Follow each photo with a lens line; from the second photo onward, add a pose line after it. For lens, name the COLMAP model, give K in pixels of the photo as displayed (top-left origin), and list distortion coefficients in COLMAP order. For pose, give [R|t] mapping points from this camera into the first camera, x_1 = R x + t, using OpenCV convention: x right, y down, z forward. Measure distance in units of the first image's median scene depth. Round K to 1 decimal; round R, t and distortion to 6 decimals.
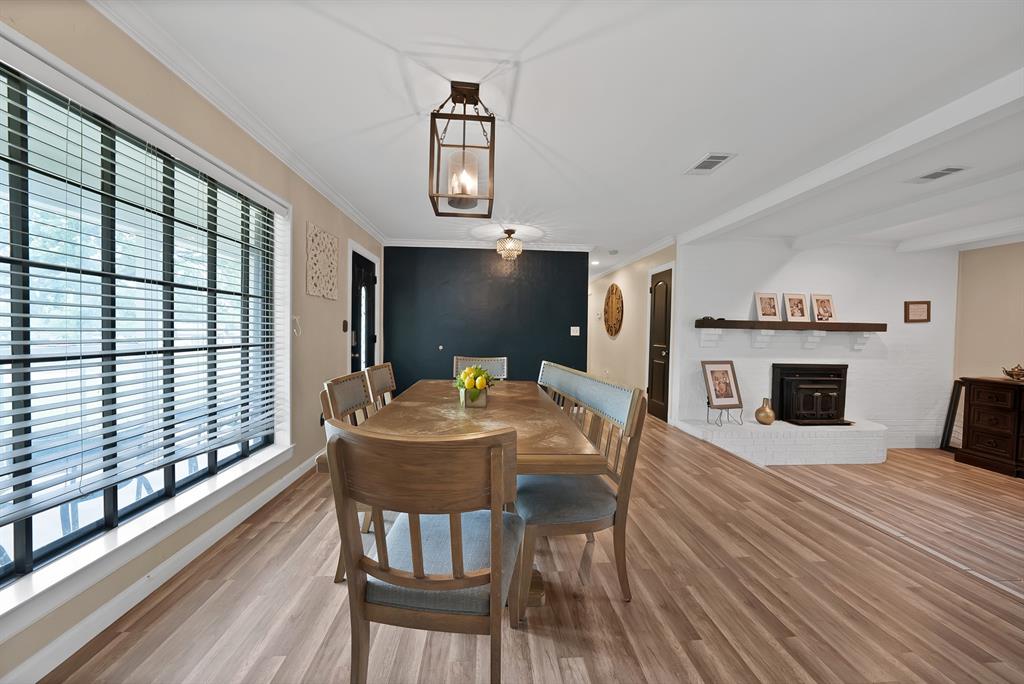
lens RADIAL K [[371.8, 0, 510.7], [0, 371.8, 340.4], [0, 0, 1]] dist [-0.007833, 0.000210]
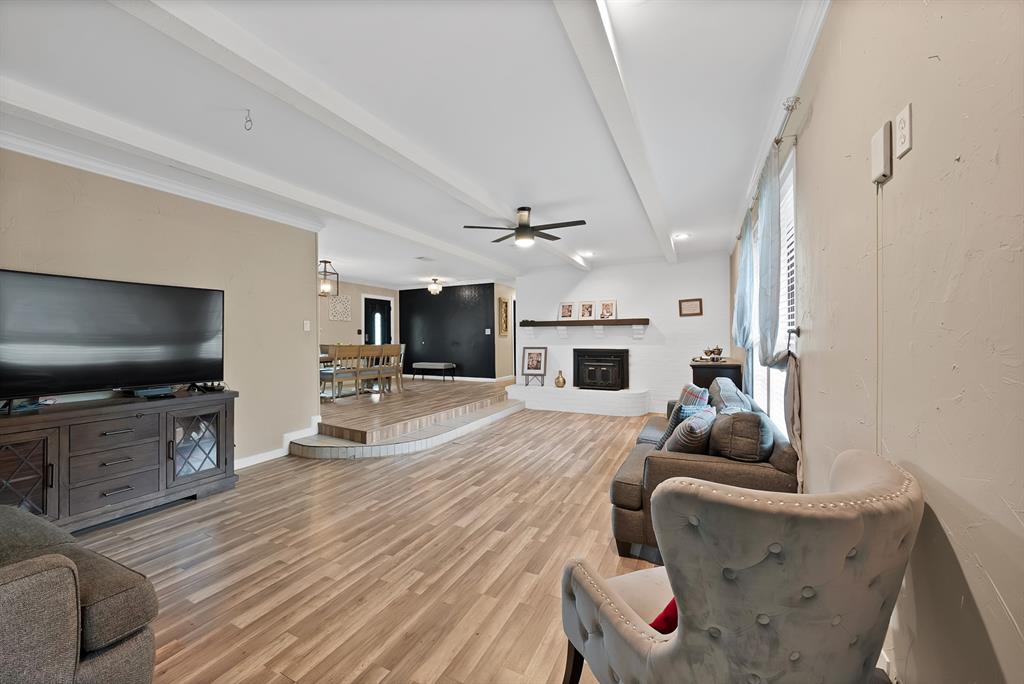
lens RADIAL K [[401.6, 0, 501.7], [0, 401.6, 338.6], [0, 0, 1]] dist [-0.015075, 0.000566]
pose [[0.853920, -0.022245, -0.519928, 1.335242], [0.005824, 0.999432, -0.033195, 0.075807], [0.520371, 0.025318, 0.853565, -0.555317]]
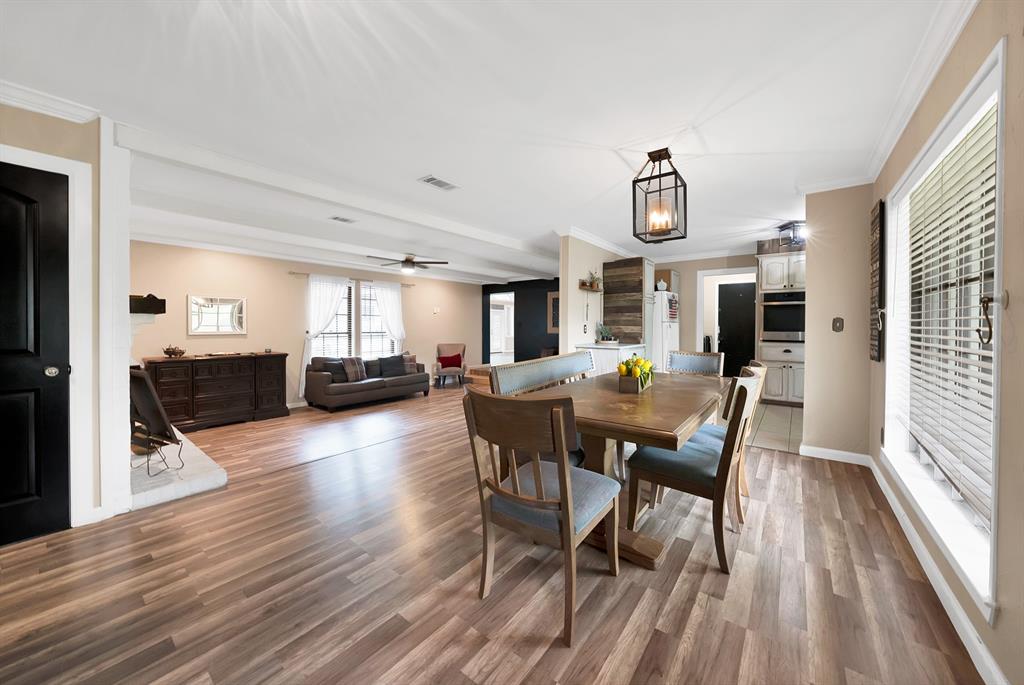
lens RADIAL K [[373.6, 0, 513.6], [0, 373.6, 330.2], [0, 0, 1]] dist [-0.043435, 0.000104]
pose [[-0.748825, -0.025028, 0.662295, -0.274759], [0.005648, 0.999009, 0.044139, -0.027191], [-0.662744, 0.036793, -0.747942, 1.026896]]
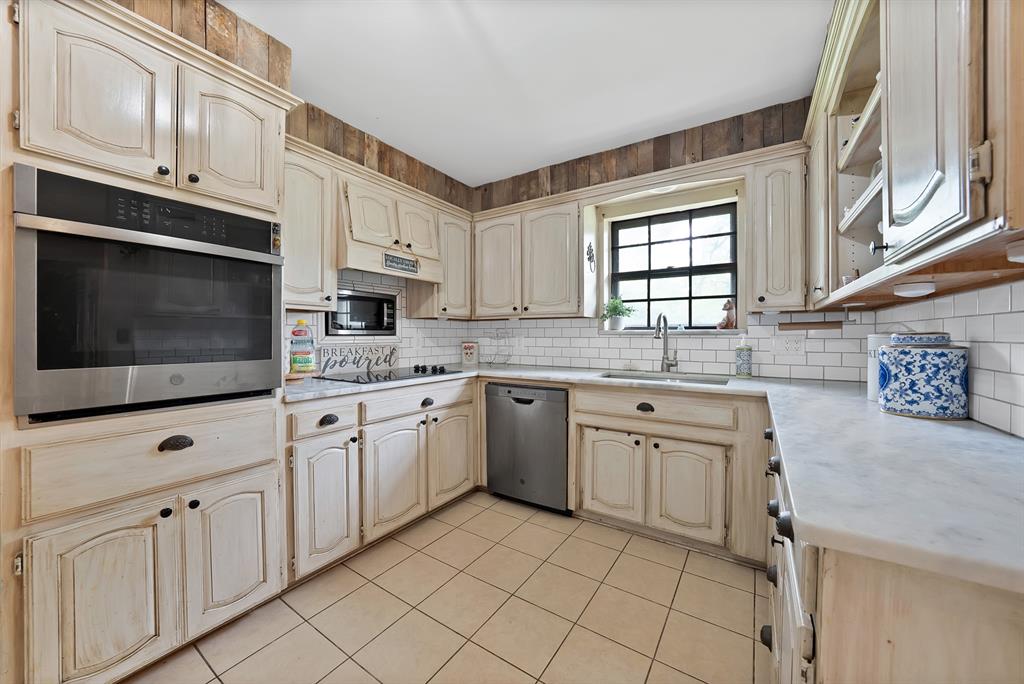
lens RADIAL K [[376.8, 0, 516.1], [0, 376.8, 337.0], [0, 0, 1]] dist [-0.009294, 0.000420]
pose [[-0.612185, -0.013133, -0.790605, -0.092312], [-0.032090, 0.999451, 0.008245, -0.000602], [0.790063, 0.030418, -0.612271, -0.056551]]
